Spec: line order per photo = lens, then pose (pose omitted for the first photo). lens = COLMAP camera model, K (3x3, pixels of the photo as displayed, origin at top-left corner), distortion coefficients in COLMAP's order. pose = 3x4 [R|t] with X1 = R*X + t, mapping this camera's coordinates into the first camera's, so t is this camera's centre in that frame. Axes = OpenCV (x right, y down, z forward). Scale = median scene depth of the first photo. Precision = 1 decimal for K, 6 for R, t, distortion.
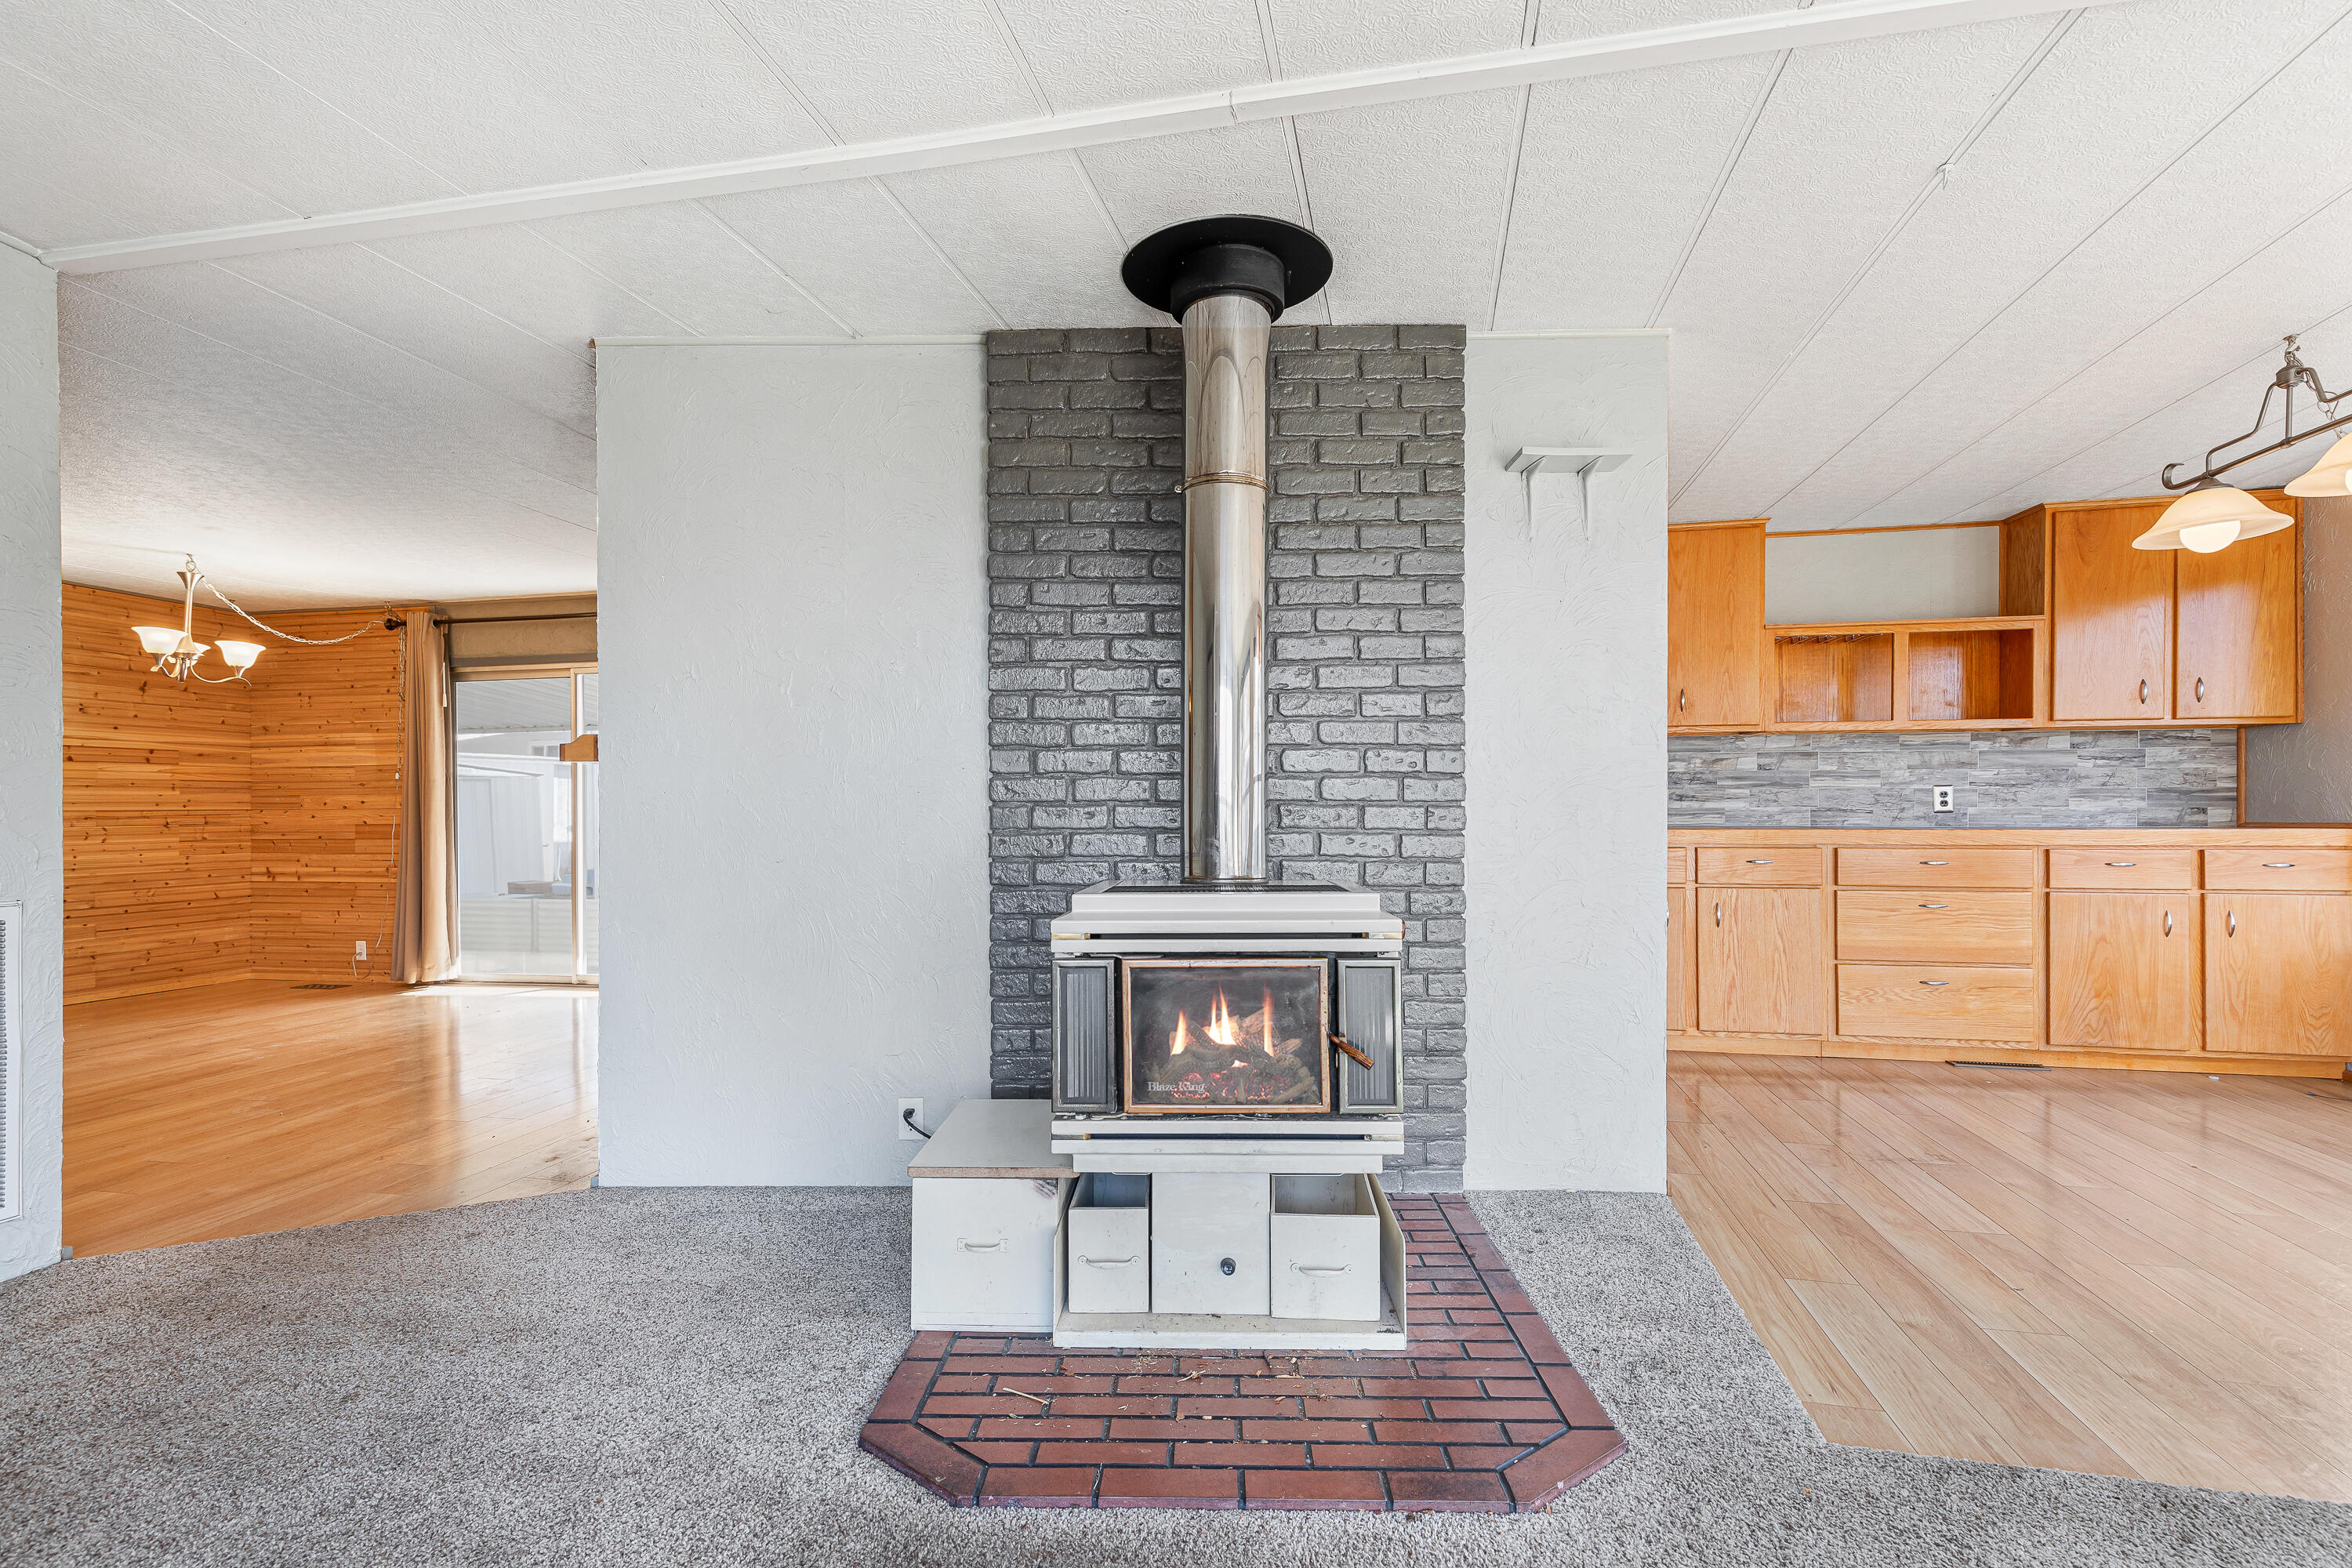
lens RADIAL K [[1088.5, 0, 1190.7], [0, 1088.5, 808.4], [0, 0, 1]] dist [0.005199, 0.000716]
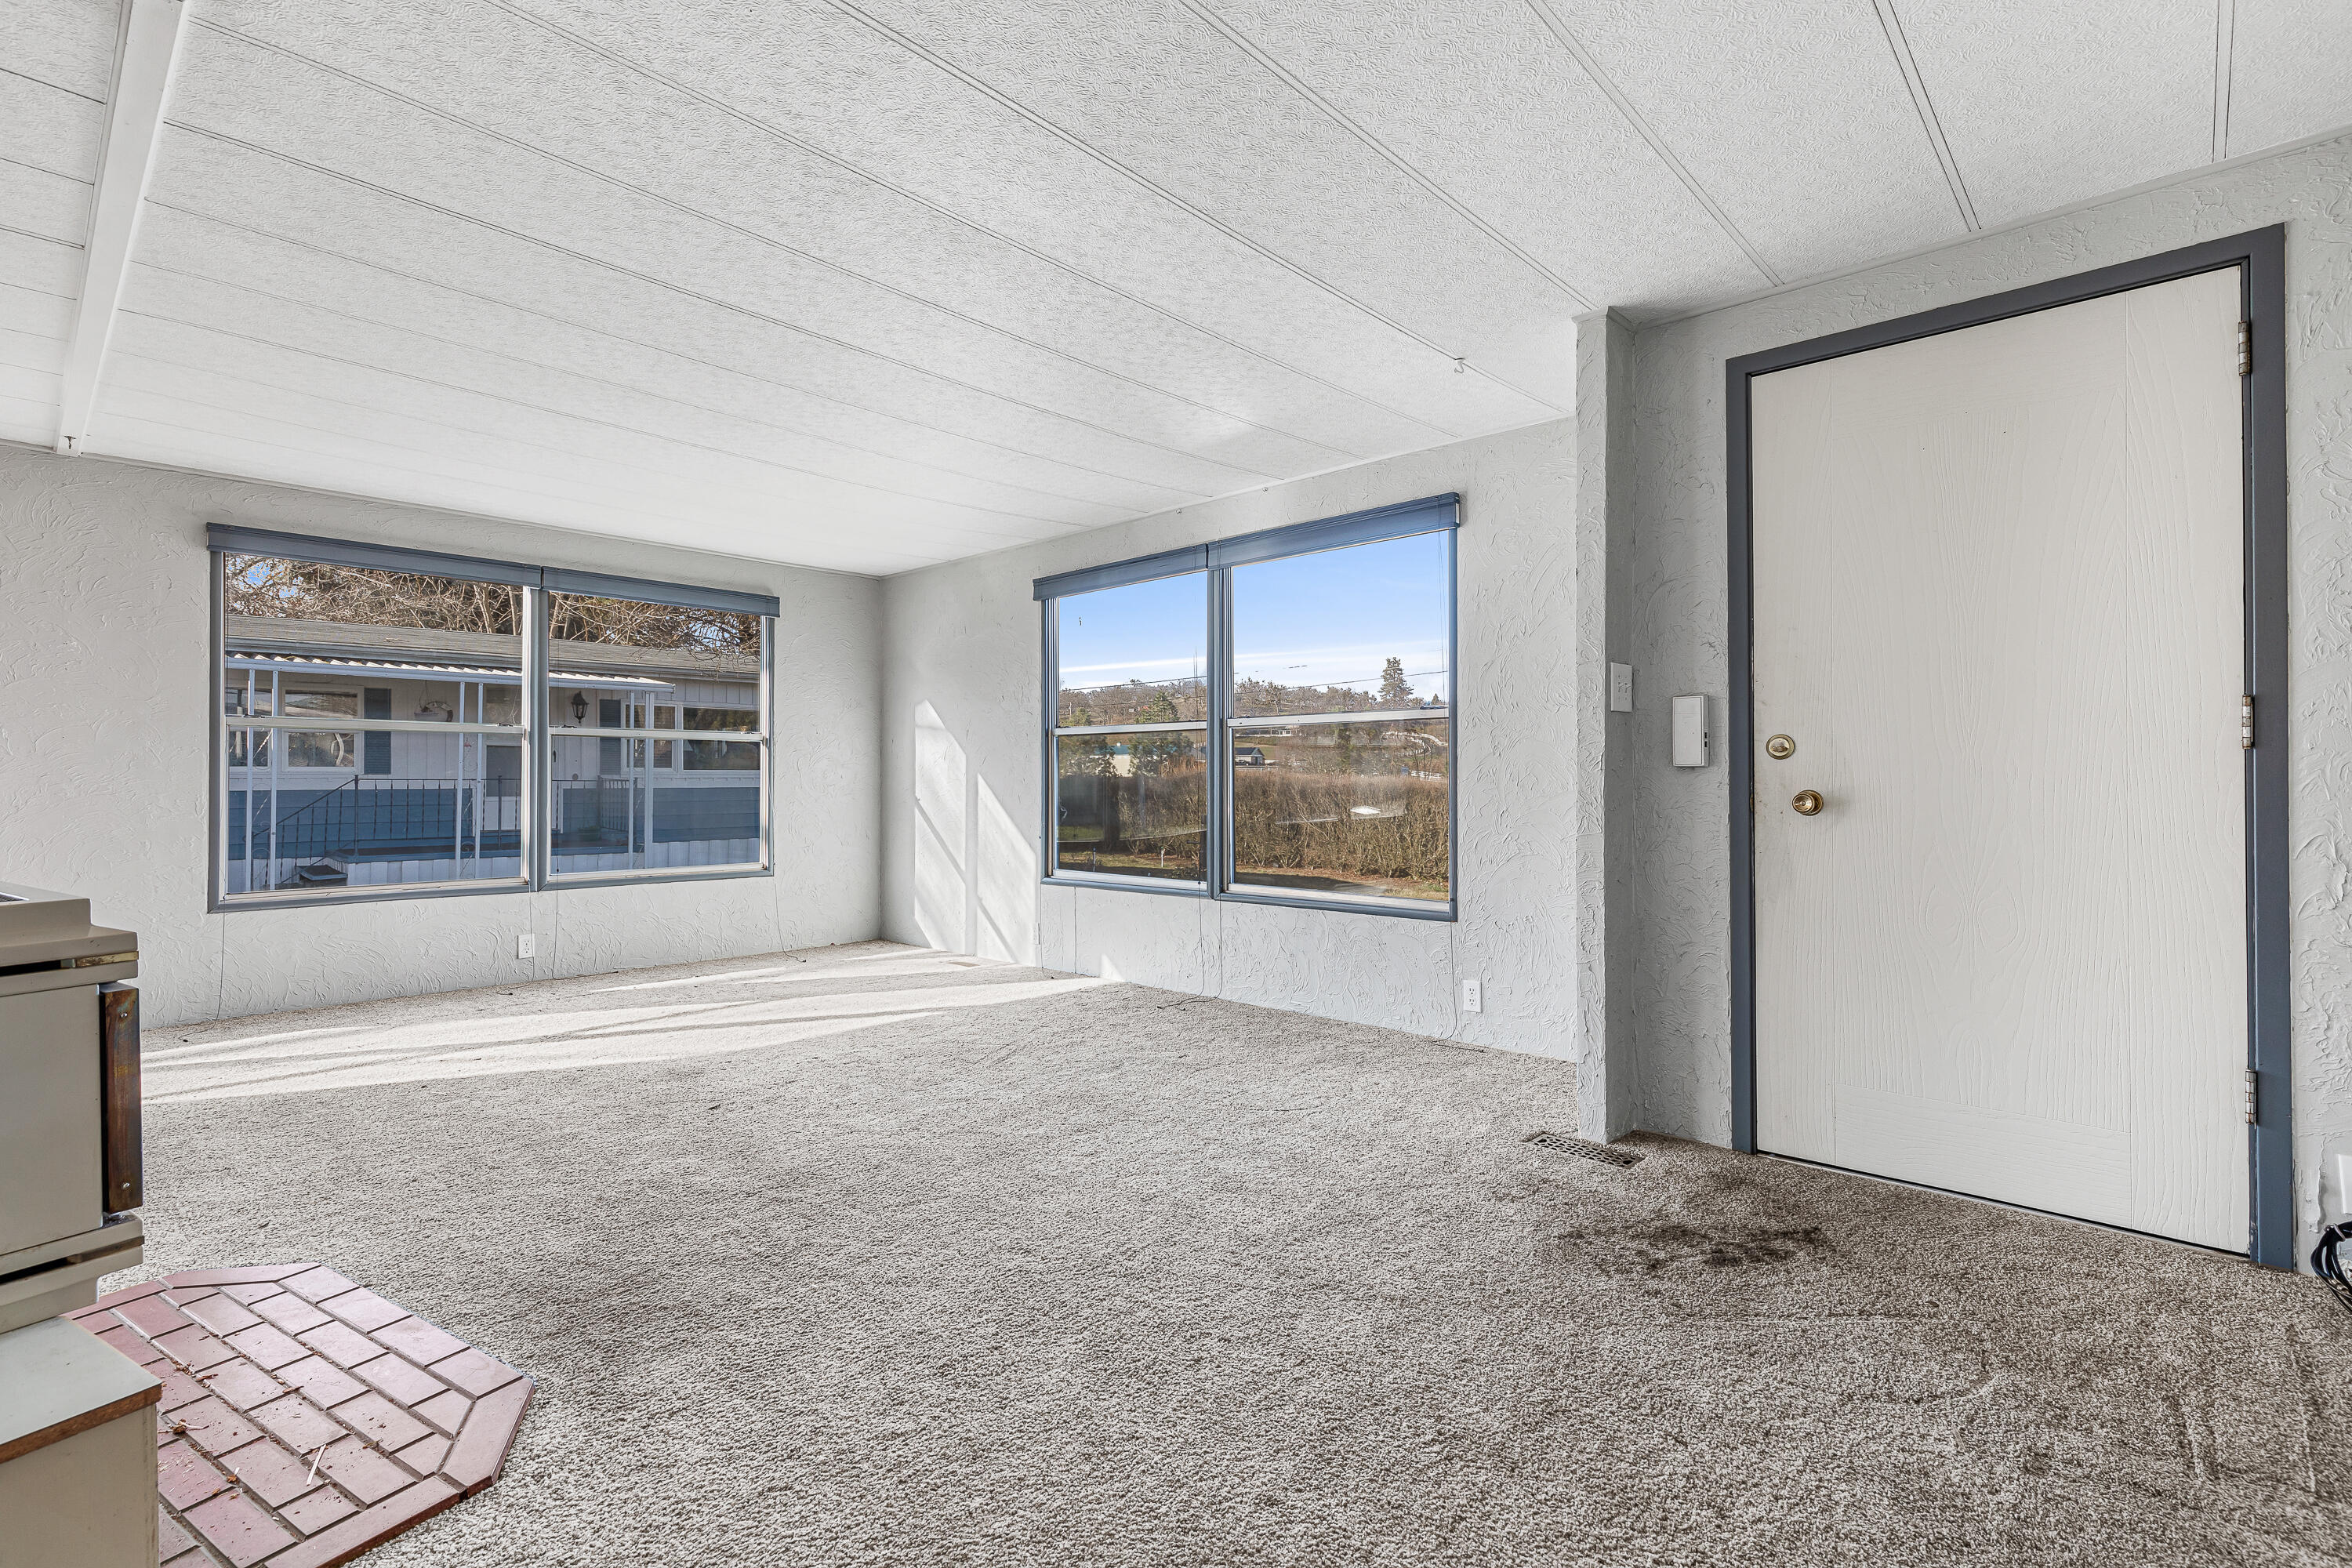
lens RADIAL K [[1087.8, 0, 1178.6], [0, 1087.8, 762.4], [0, 0, 1]] dist [0.002156, -0.000063]
pose [[-0.859489, 0.009498, 0.511067, -0.479426], [0.005741, 0.999944, -0.008929, 0.001714], [-0.511123, -0.004740, -0.859495, 0.572969]]
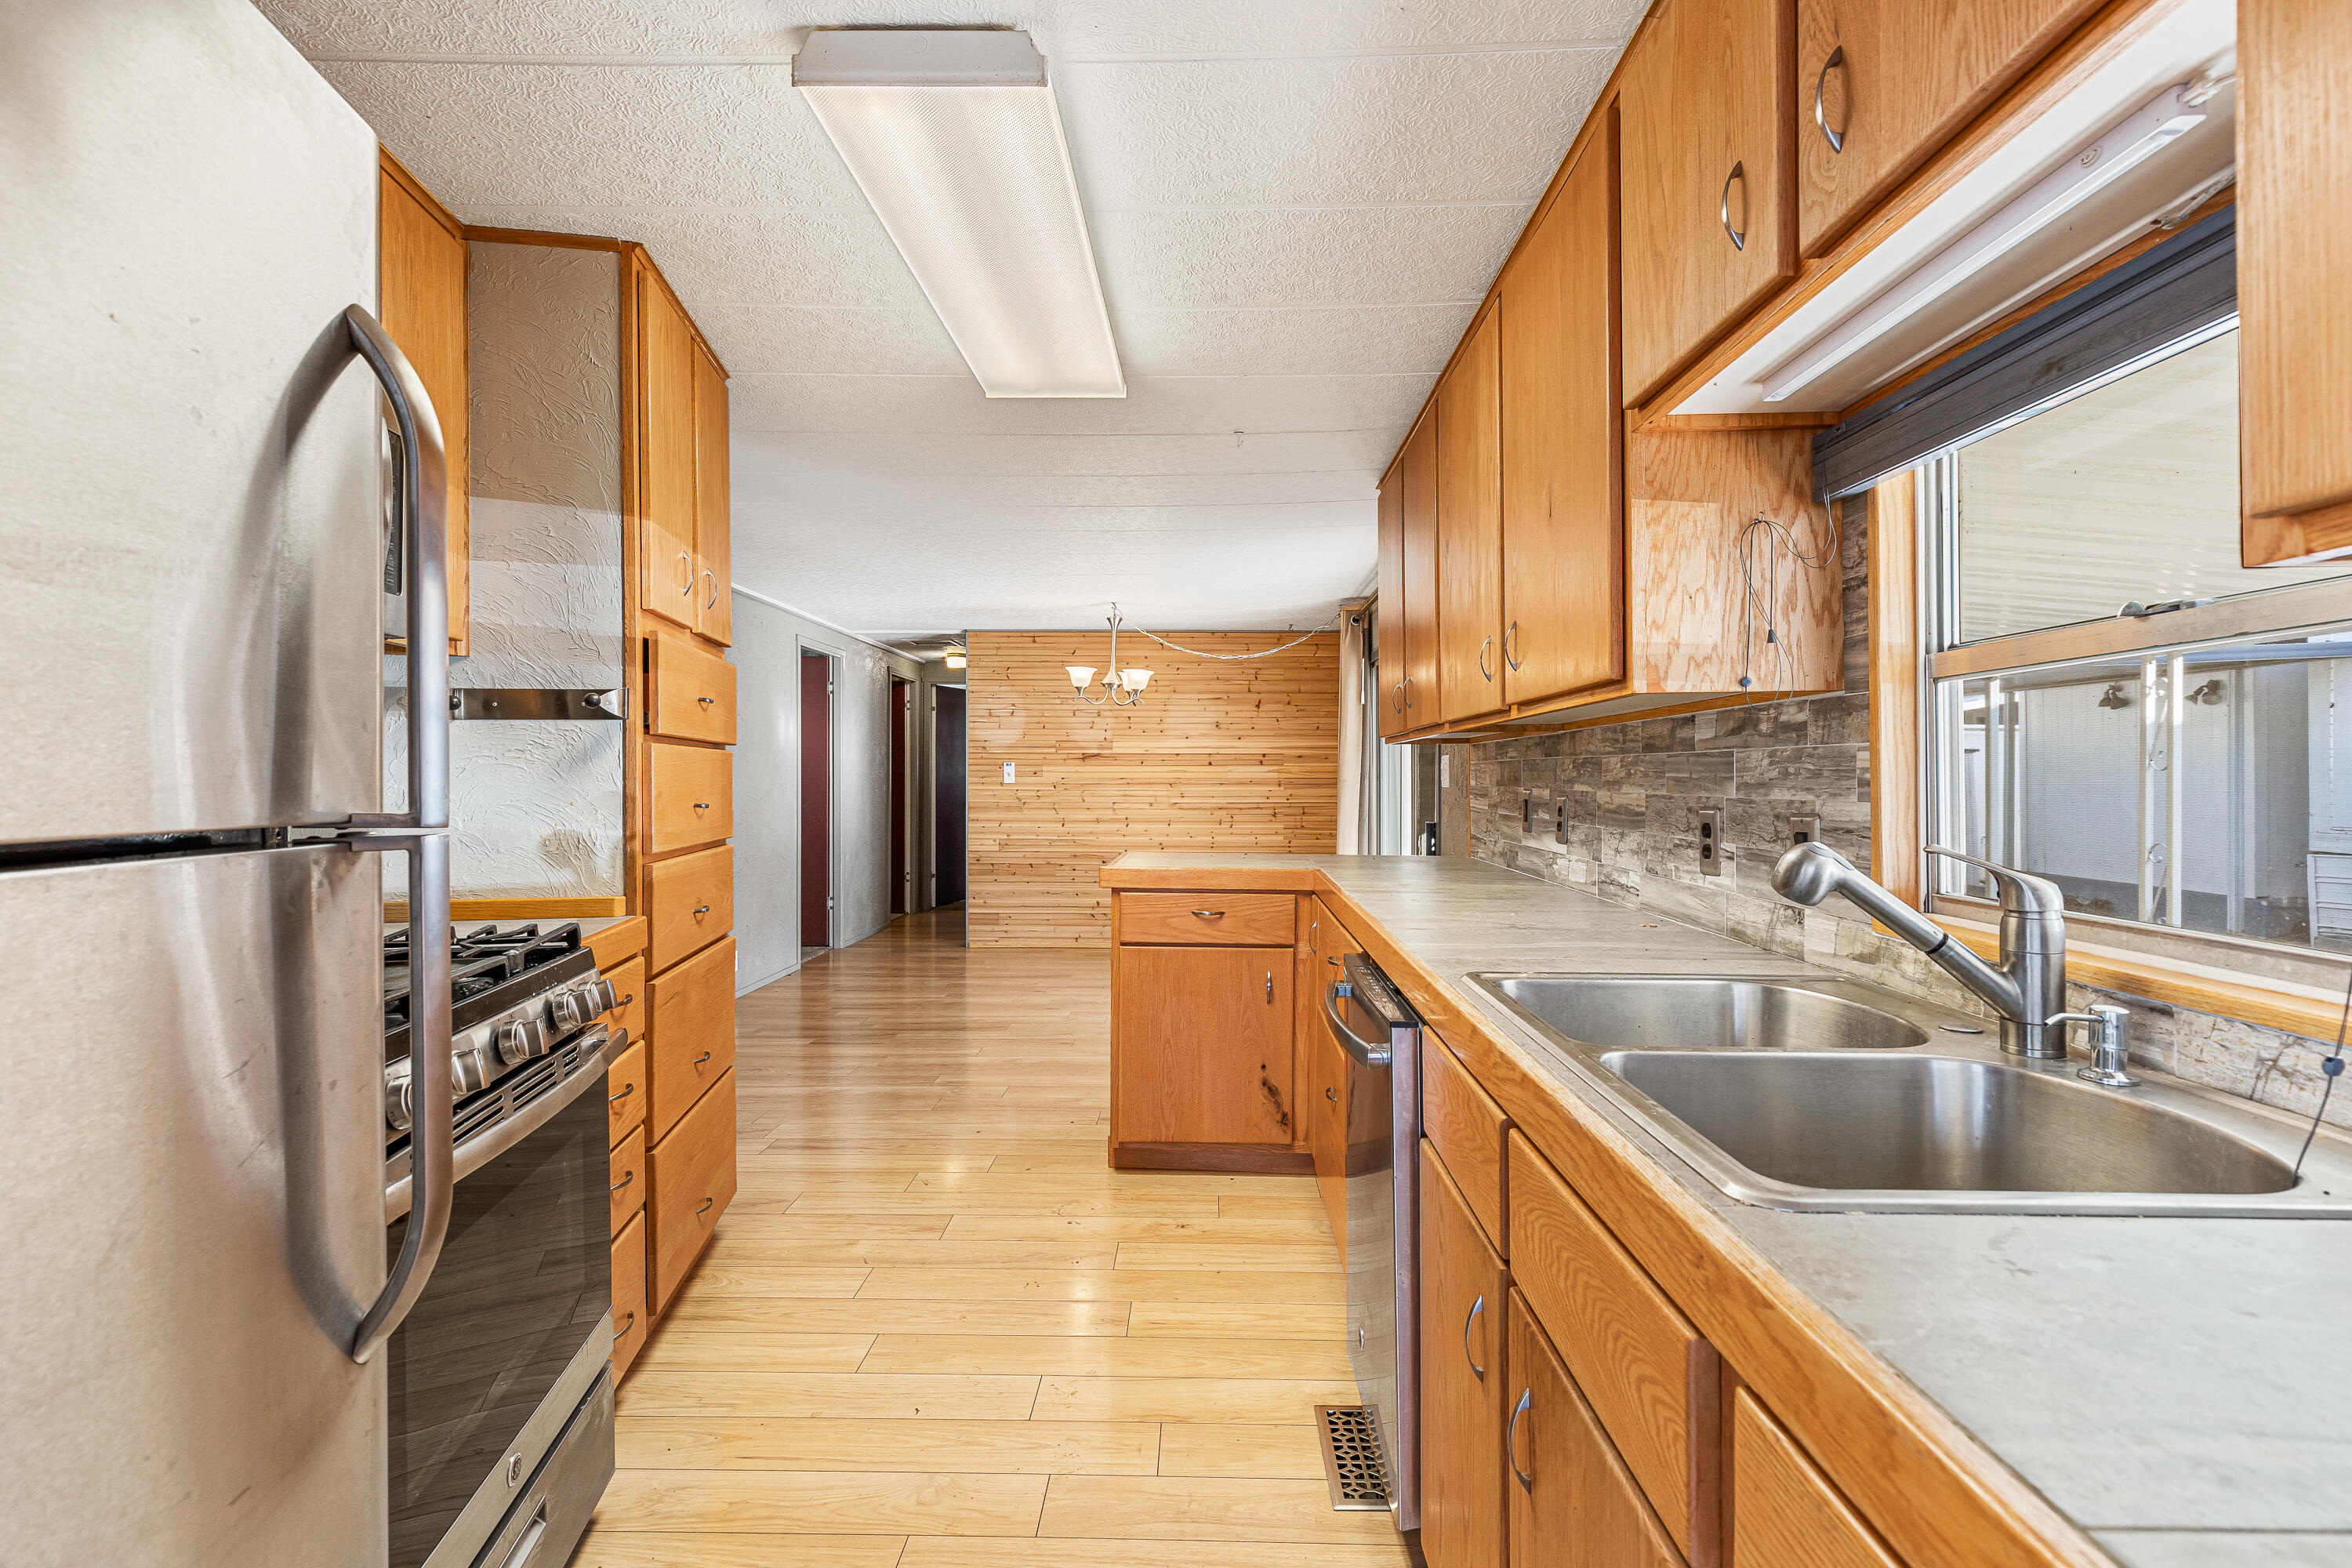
lens RADIAL K [[1069.4, 0, 1184.6], [0, 1069.4, 783.8], [0, 0, 1]] dist [0.009082, 0.000330]
pose [[0.188725, 0.011029, -0.981968, 0.316379], [-0.004203, 0.999937, 0.010423, -0.044959], [0.982021, 0.002160, 0.188759, 0.963506]]
